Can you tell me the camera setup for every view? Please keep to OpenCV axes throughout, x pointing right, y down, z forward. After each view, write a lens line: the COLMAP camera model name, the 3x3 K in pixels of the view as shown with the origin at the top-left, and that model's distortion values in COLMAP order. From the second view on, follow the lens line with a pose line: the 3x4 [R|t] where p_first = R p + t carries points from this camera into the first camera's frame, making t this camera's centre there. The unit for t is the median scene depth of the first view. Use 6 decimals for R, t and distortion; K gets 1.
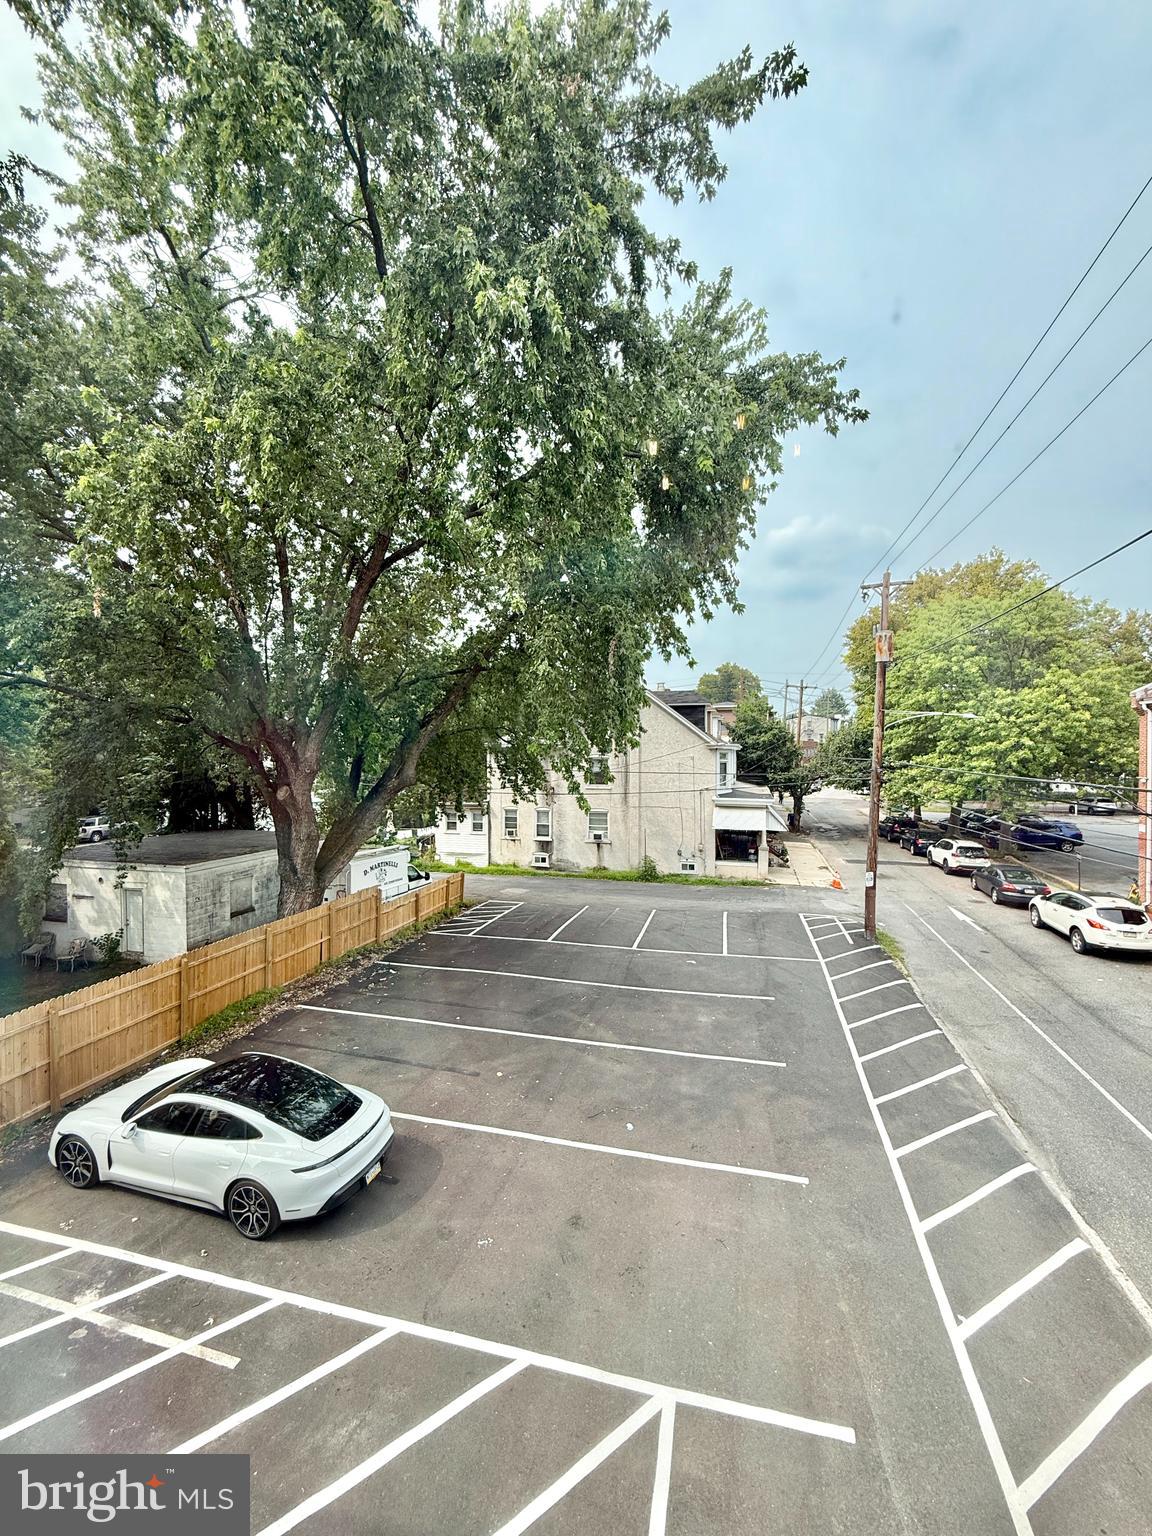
lens RADIAL K [[624.7, 0, 577.0], [0, 624.7, 761.9], [0, 0, 1]] dist [-0.000792, 0.000012]
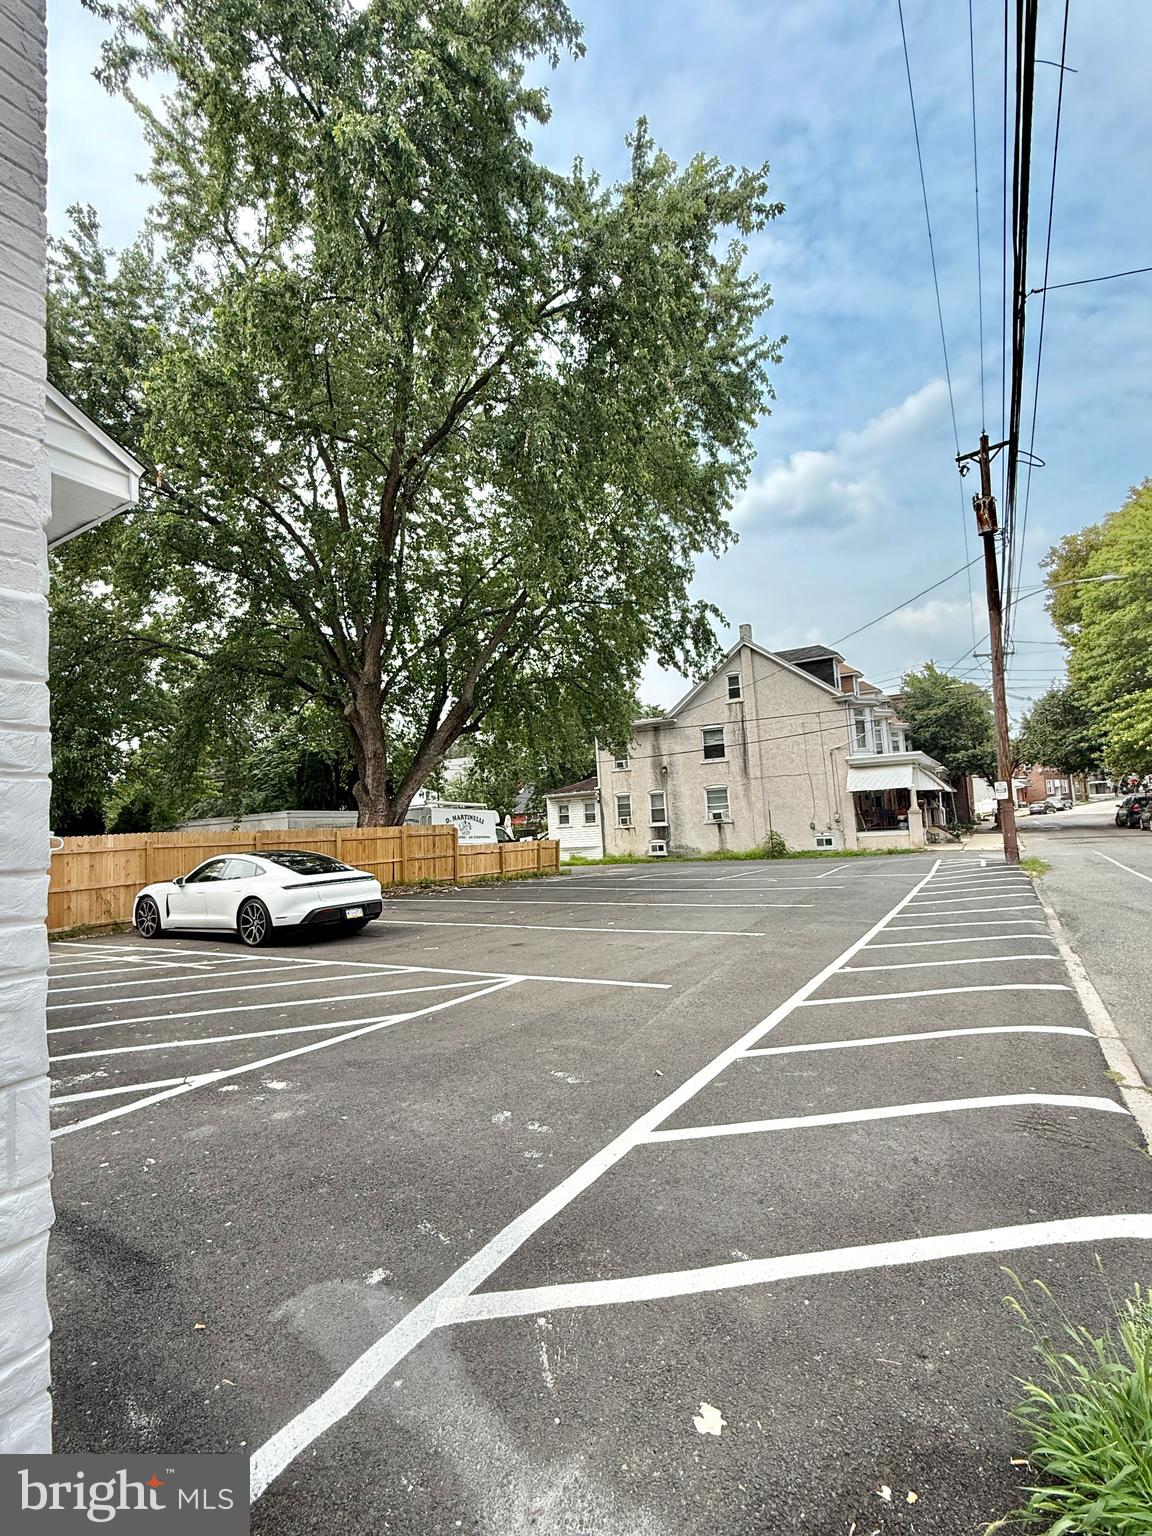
lens RADIAL K [[723.3, 0, 573.4], [0, 723.3, 759.7], [0, 0, 1]] dist [-0.000209, 0.000238]
pose [[0.962400, -0.076433, -0.260662, 0.114218], [0.050105, 0.993081, -0.106203, 0.144416], [0.266976, 0.089149, 0.959571, -0.051089]]
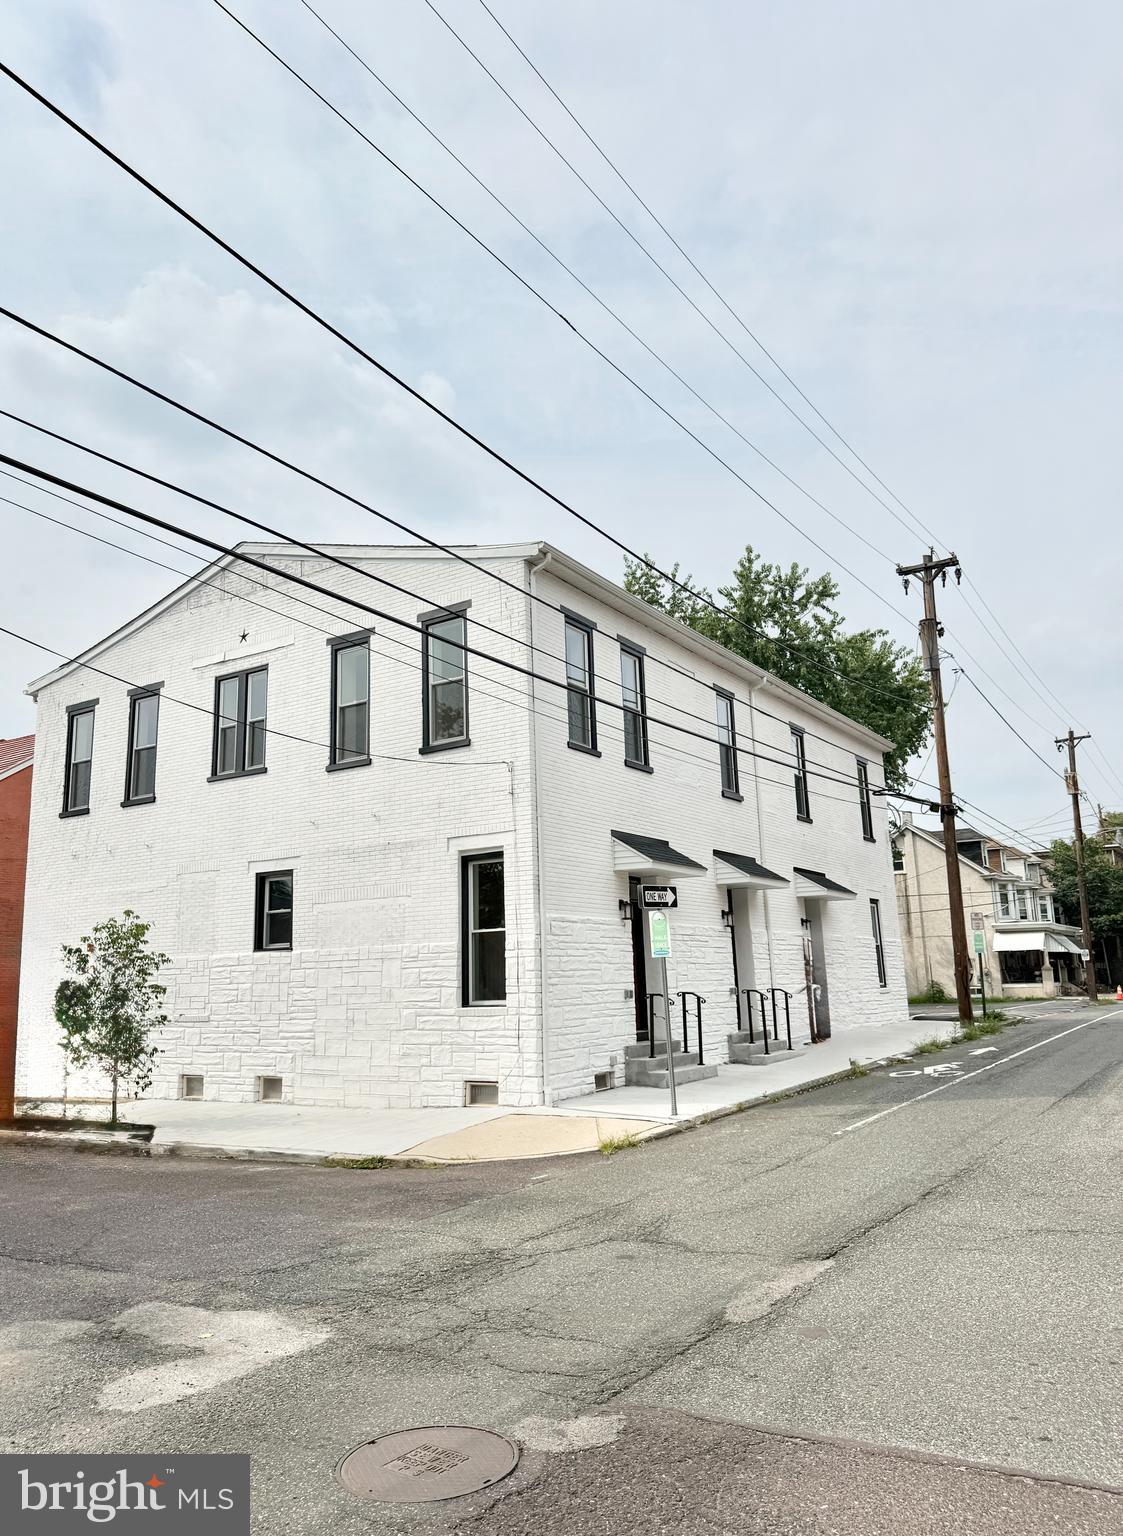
lens RADIAL K [[1118.5, 0, 562.1], [0, 1118.5, 771.3], [0, 0, 1]] dist [0.061601, 0.000924]
pose [[0.957274, -0.082677, -0.277111, 0.066857], [0.025304, 0.978531, -0.204538, 0.177907], [0.288072, 0.188787, 0.938815, -1.096140]]
